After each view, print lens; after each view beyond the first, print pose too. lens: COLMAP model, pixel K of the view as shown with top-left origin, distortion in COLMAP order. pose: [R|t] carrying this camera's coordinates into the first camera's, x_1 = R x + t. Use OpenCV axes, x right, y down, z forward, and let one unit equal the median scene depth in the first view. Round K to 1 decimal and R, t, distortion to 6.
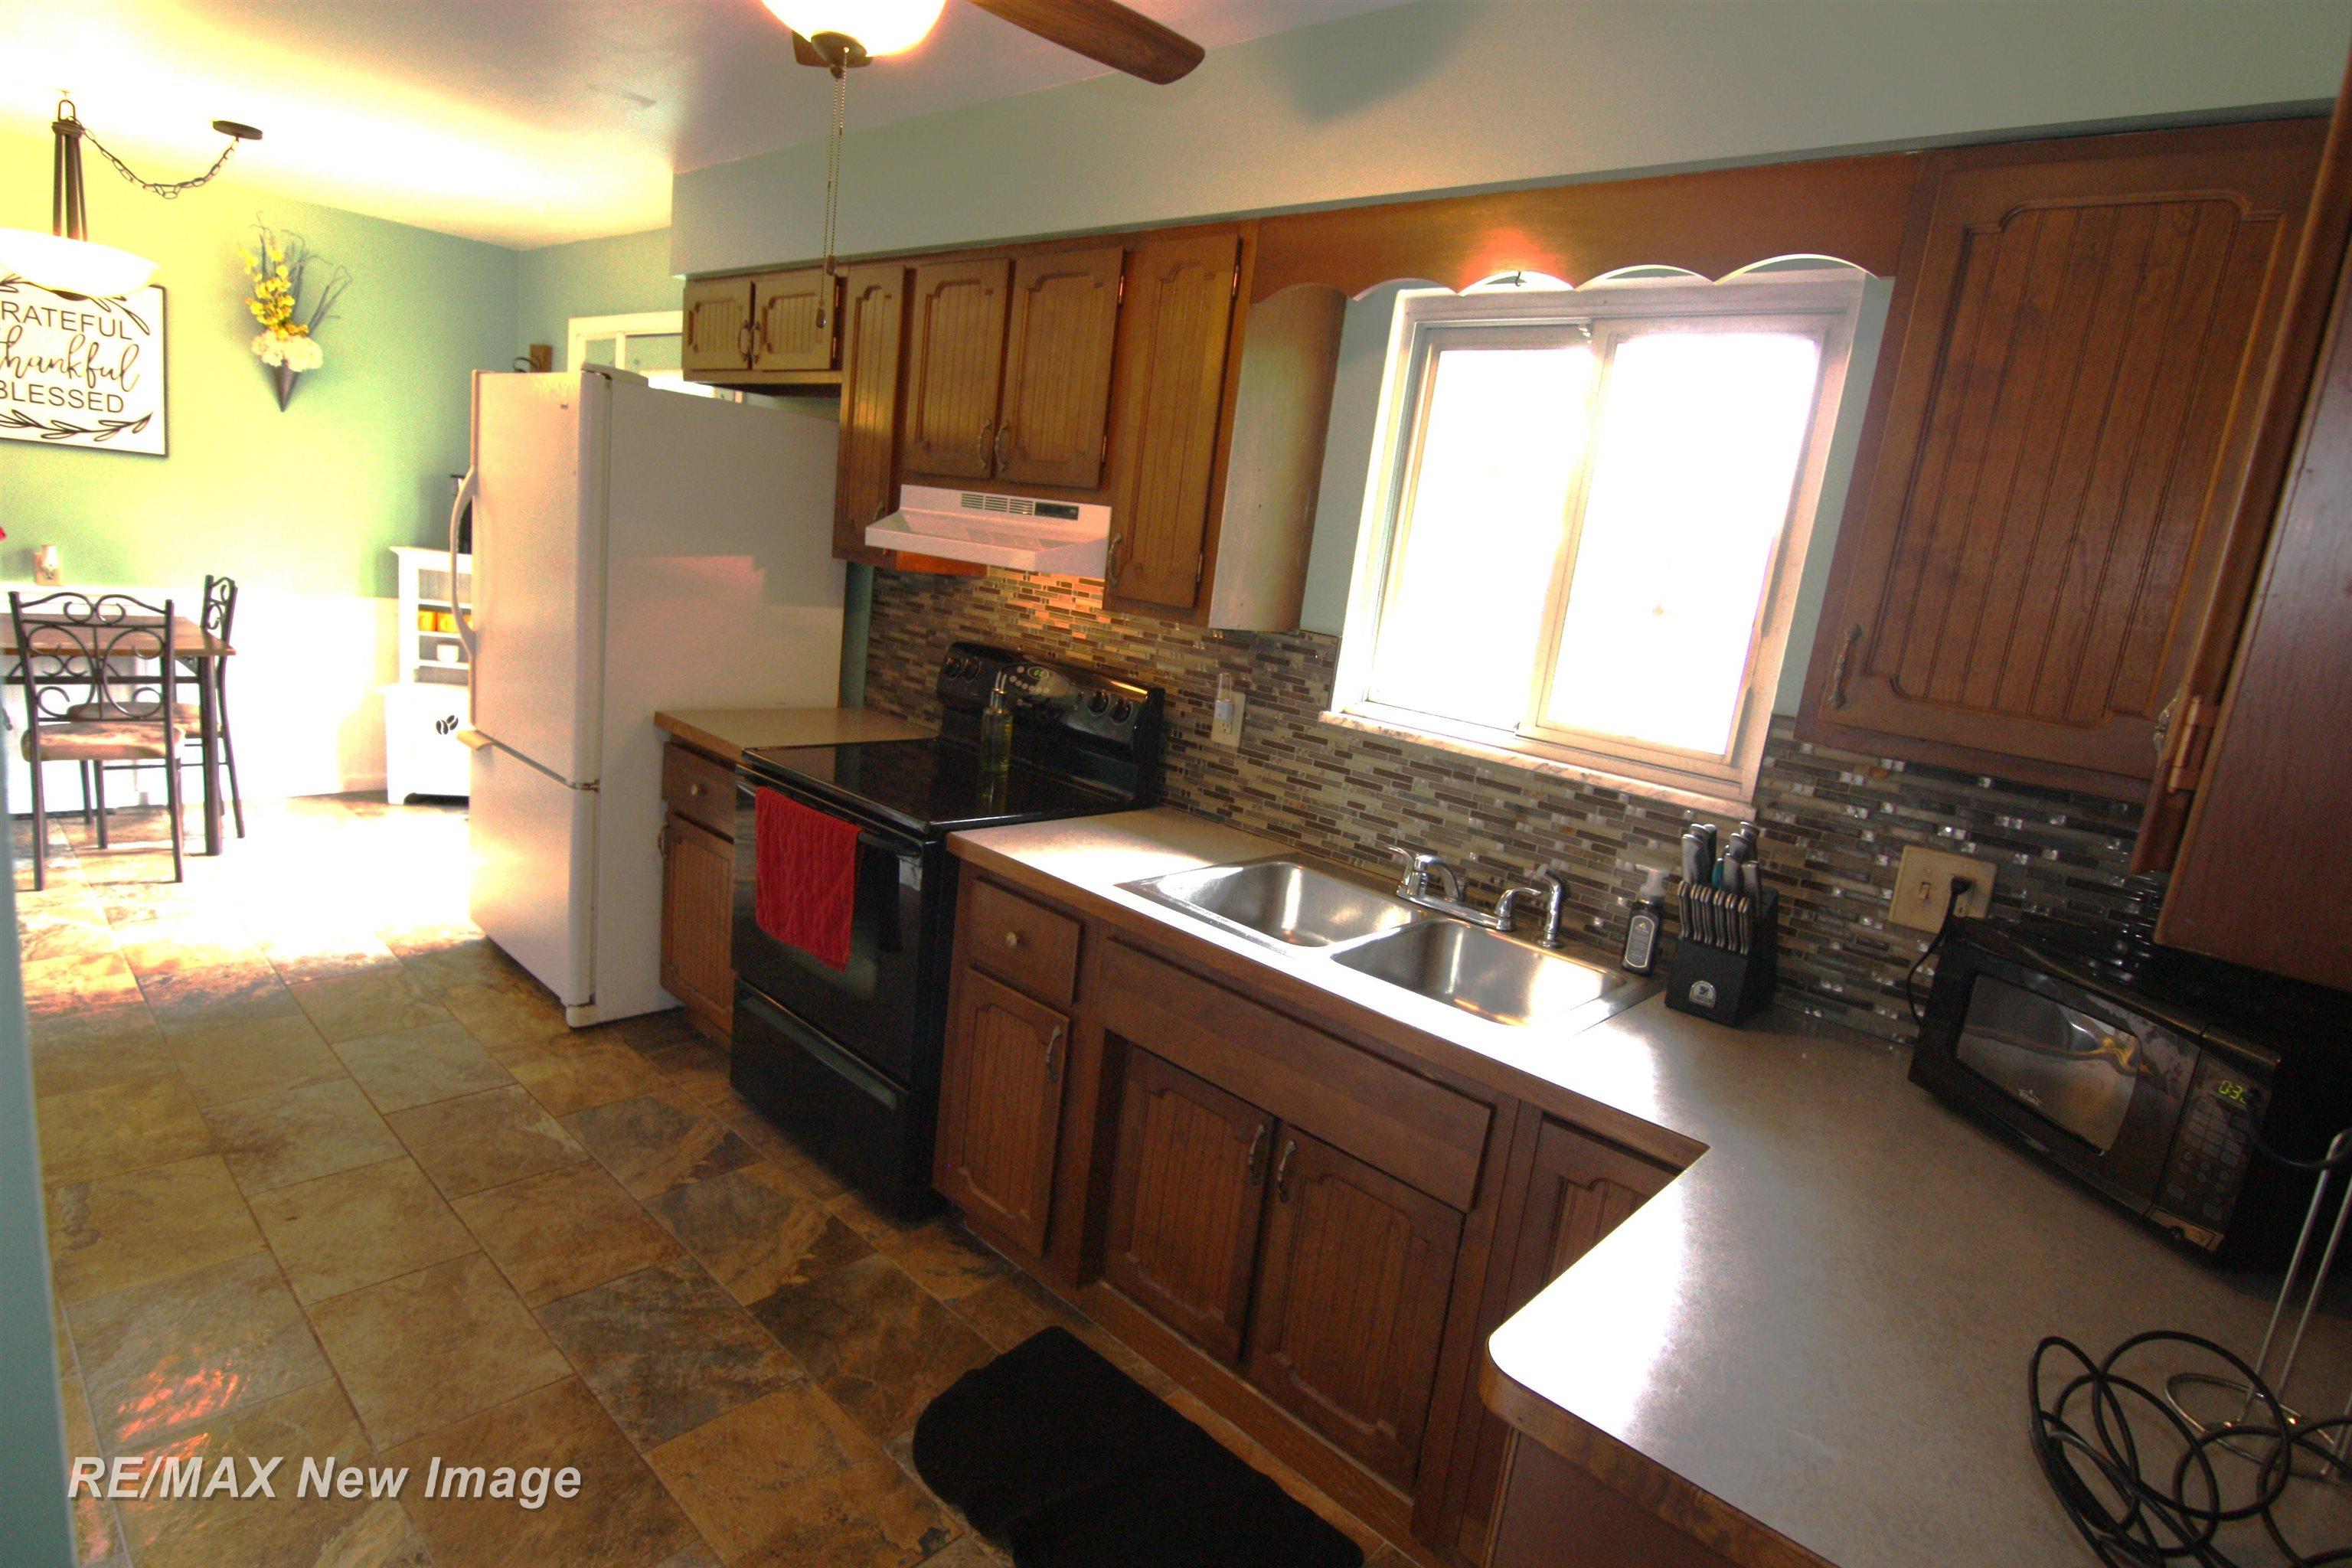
lens RADIAL K [[1211.4, 0, 1176.0], [0, 1211.4, 784.0], [0, 0, 1]] dist [-0.001257, -0.014644]
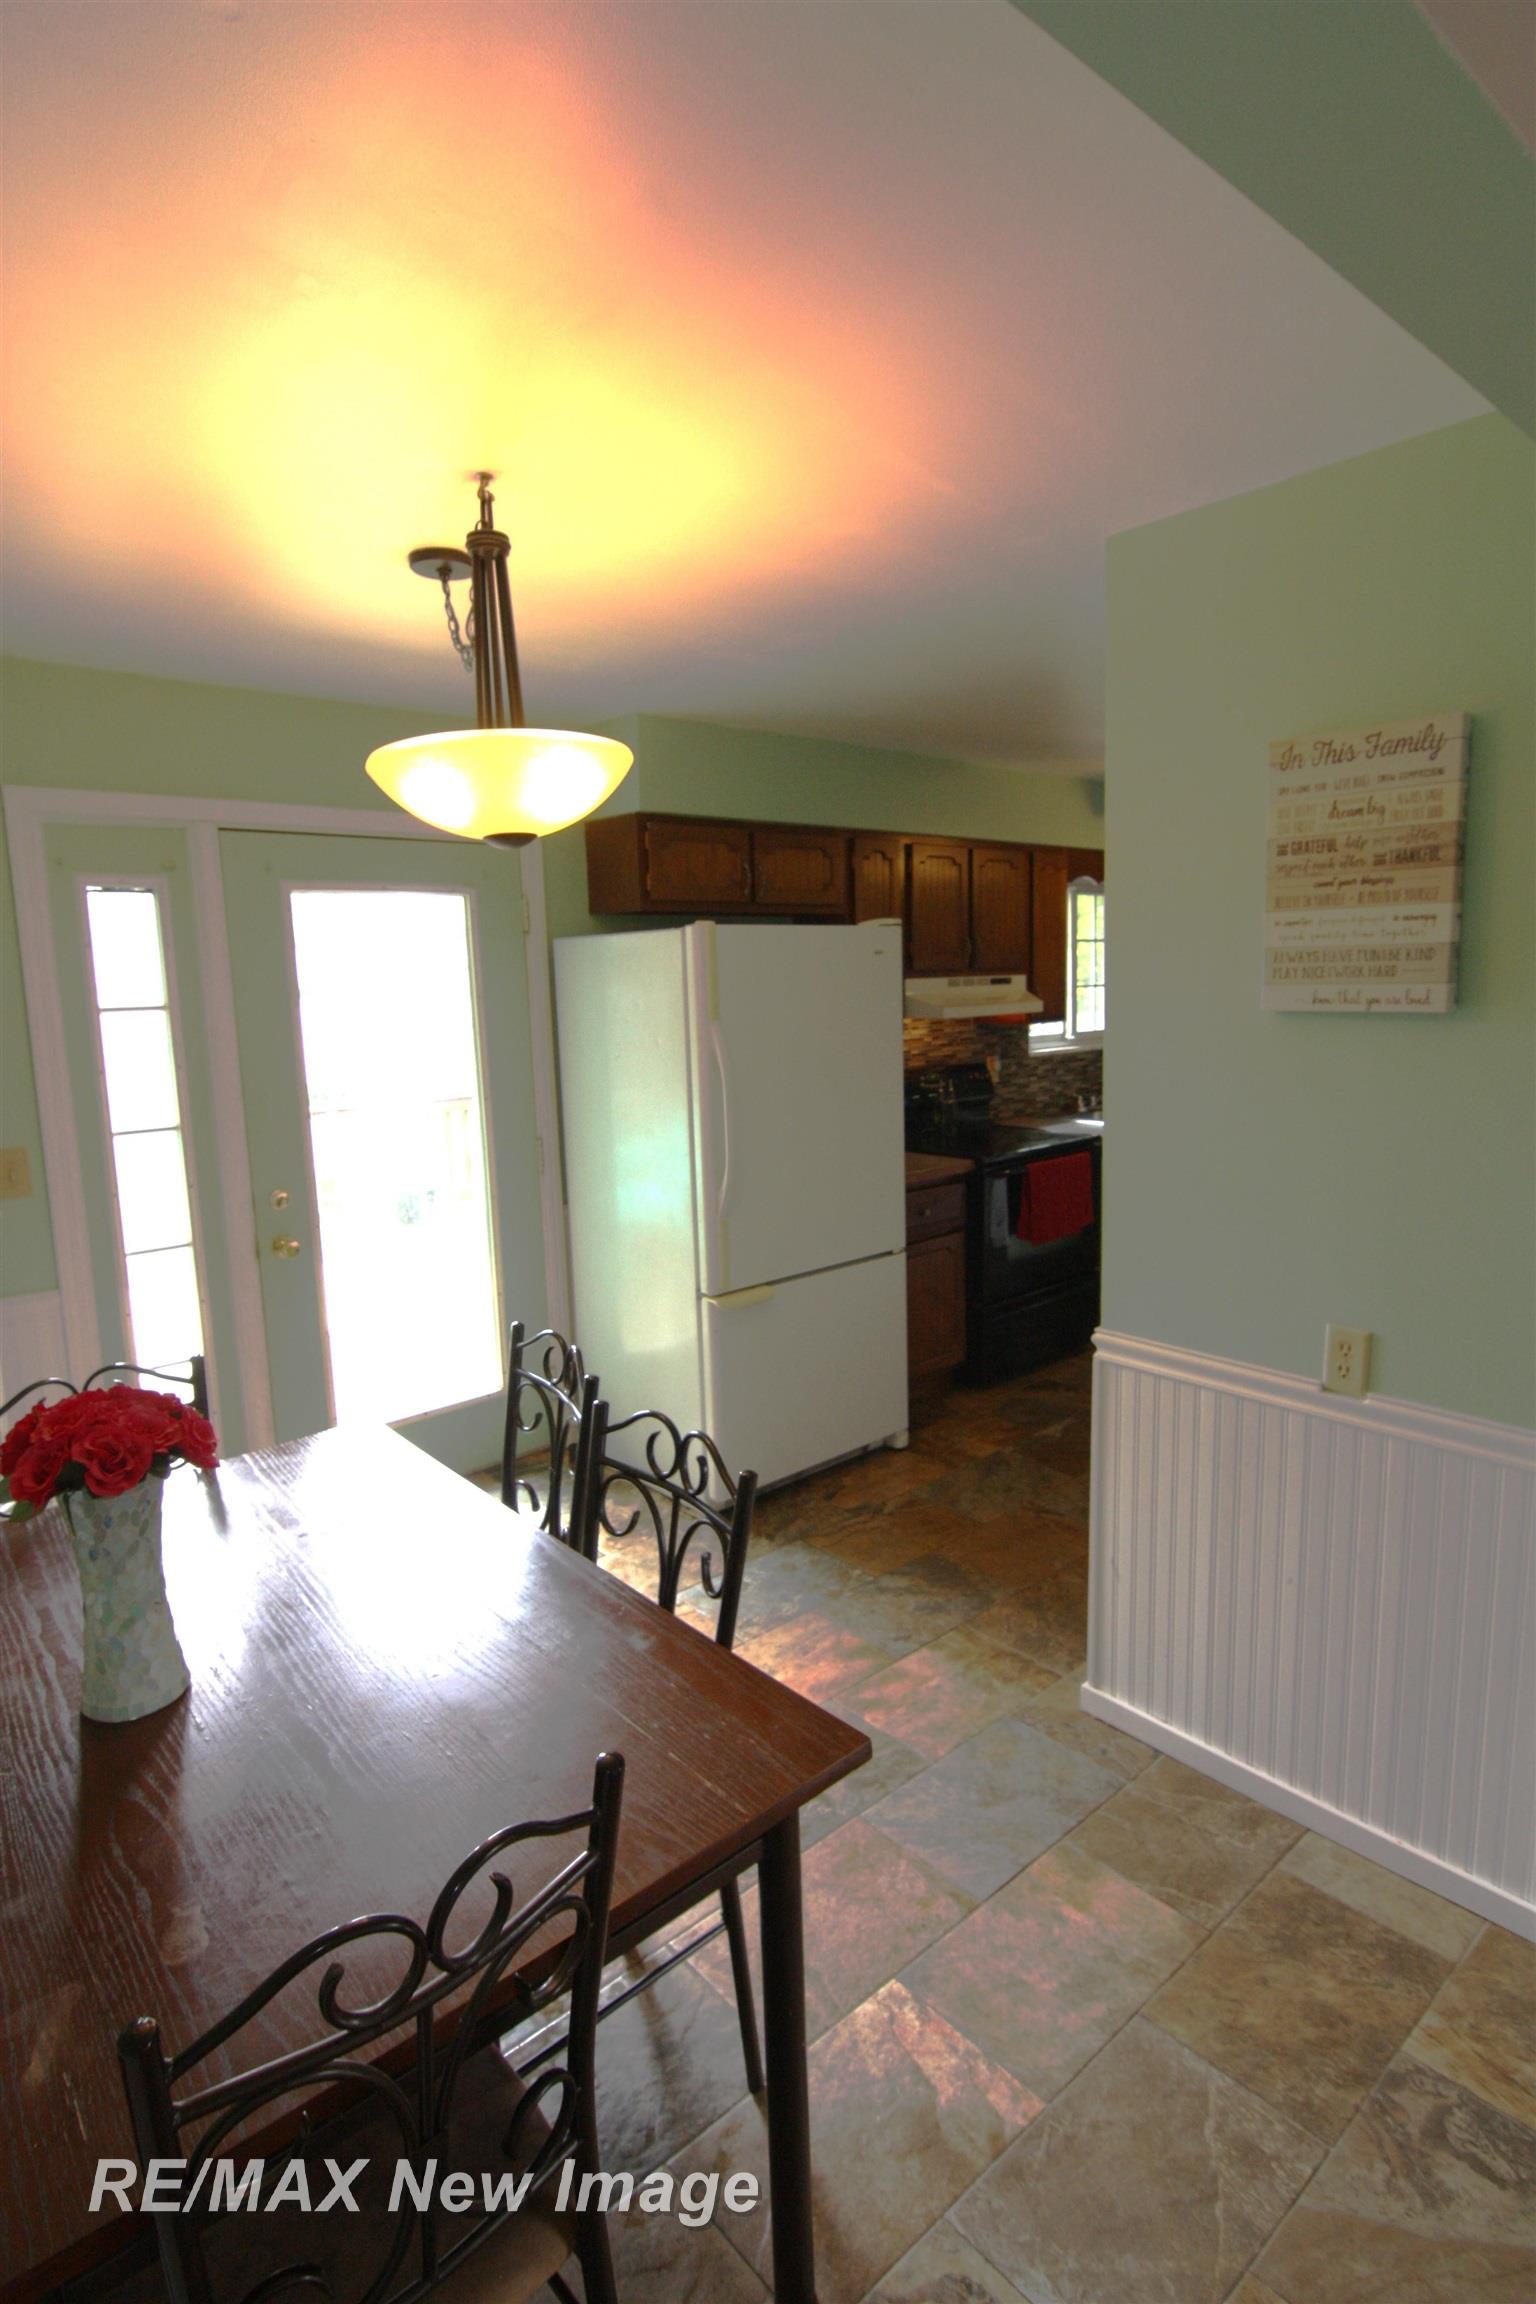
lens RADIAL K [[1198.5, 0, 768.0], [0, 1198.5, 1152.0], [0, 0, 1]] dist [0.000875, 0.000187]
pose [[0.094389, -0.267842, 0.958828, -1.888494], [0.235274, 0.941847, 0.239937, -0.478644], [-0.967335, 0.202940, 0.151916, 1.051974]]
